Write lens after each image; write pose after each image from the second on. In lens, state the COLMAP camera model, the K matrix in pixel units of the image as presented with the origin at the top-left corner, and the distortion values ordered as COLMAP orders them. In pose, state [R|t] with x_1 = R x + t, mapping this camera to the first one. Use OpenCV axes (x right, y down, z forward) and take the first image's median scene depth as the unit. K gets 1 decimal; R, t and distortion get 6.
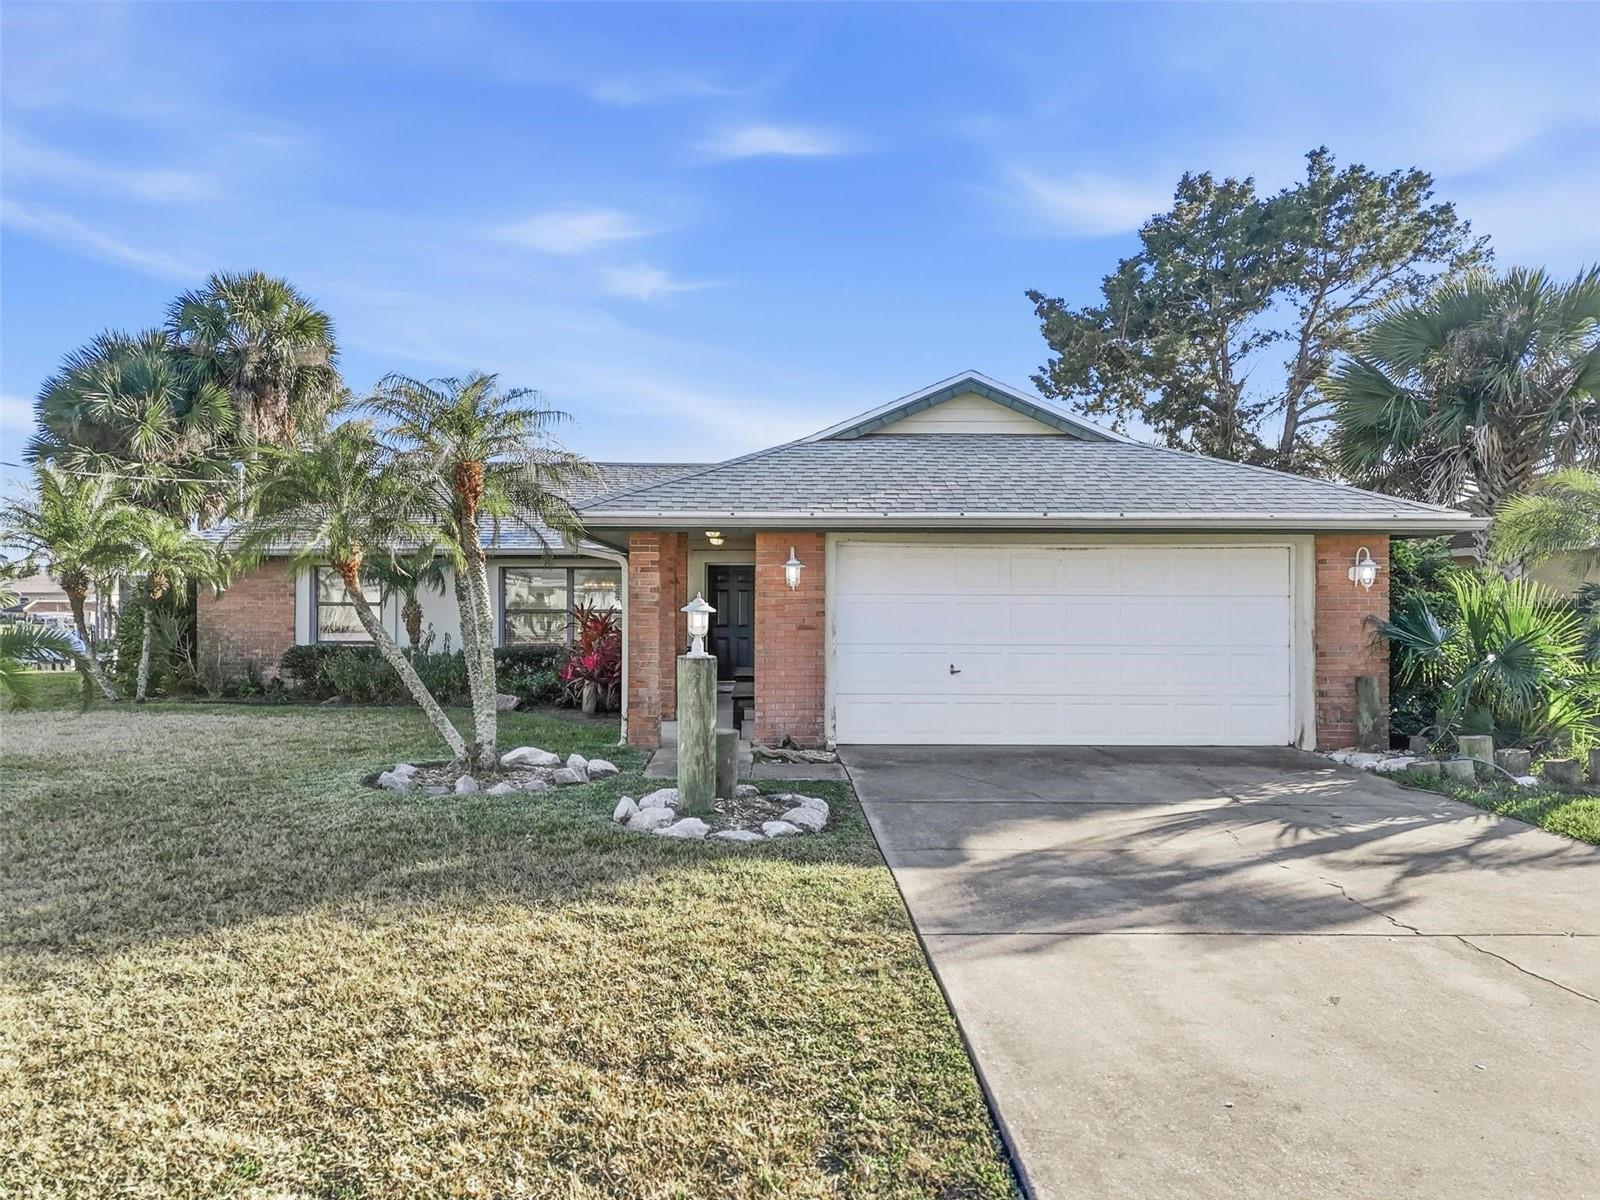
lens RADIAL K [[1105.3, 0, 769.9], [0, 1105.3, 491.8], [0, 0, 1]] dist [0.001308, -0.004260]
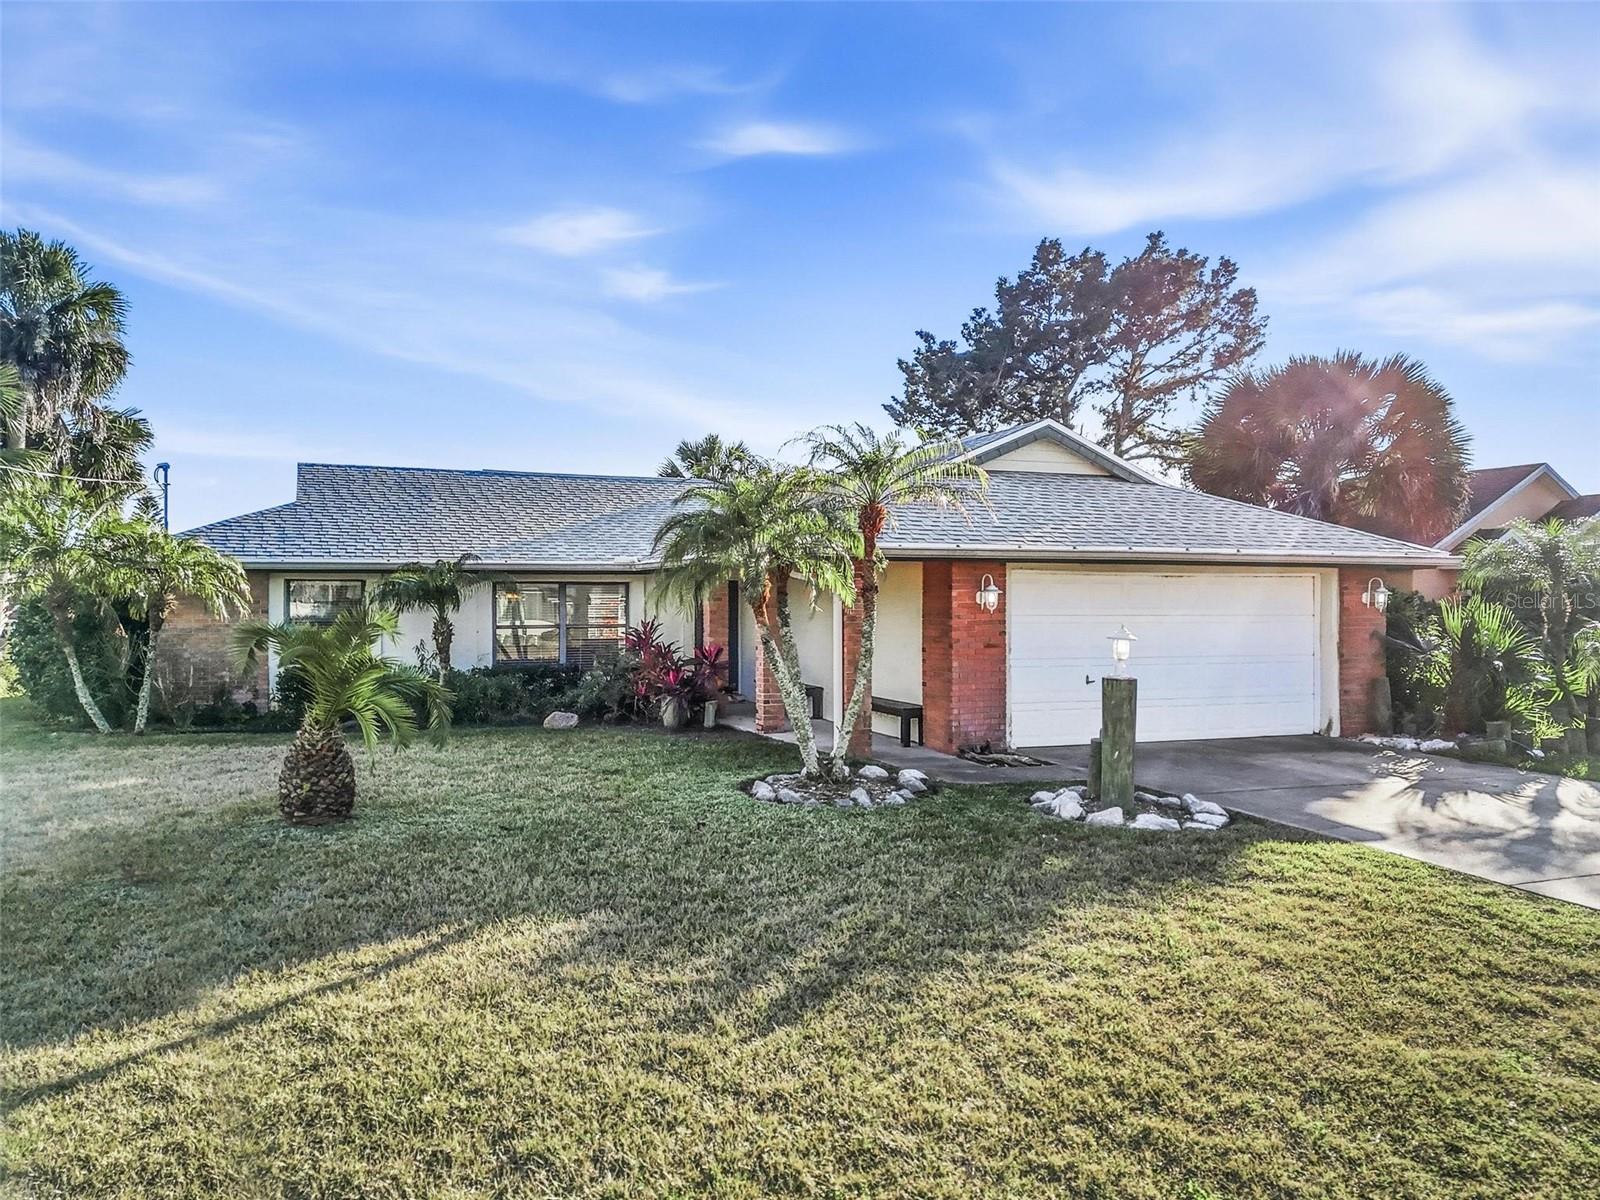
lens RADIAL K [[1105.3, 0, 769.9], [0, 1105.3, 491.8], [0, 0, 1]] dist [0.001308, -0.004260]
pose [[0.947565, 0.031409, 0.318016, -0.462802], [-0.030904, 0.999500, -0.006635, -0.016834], [-0.318066, -0.003541, 0.948062, 0.001953]]
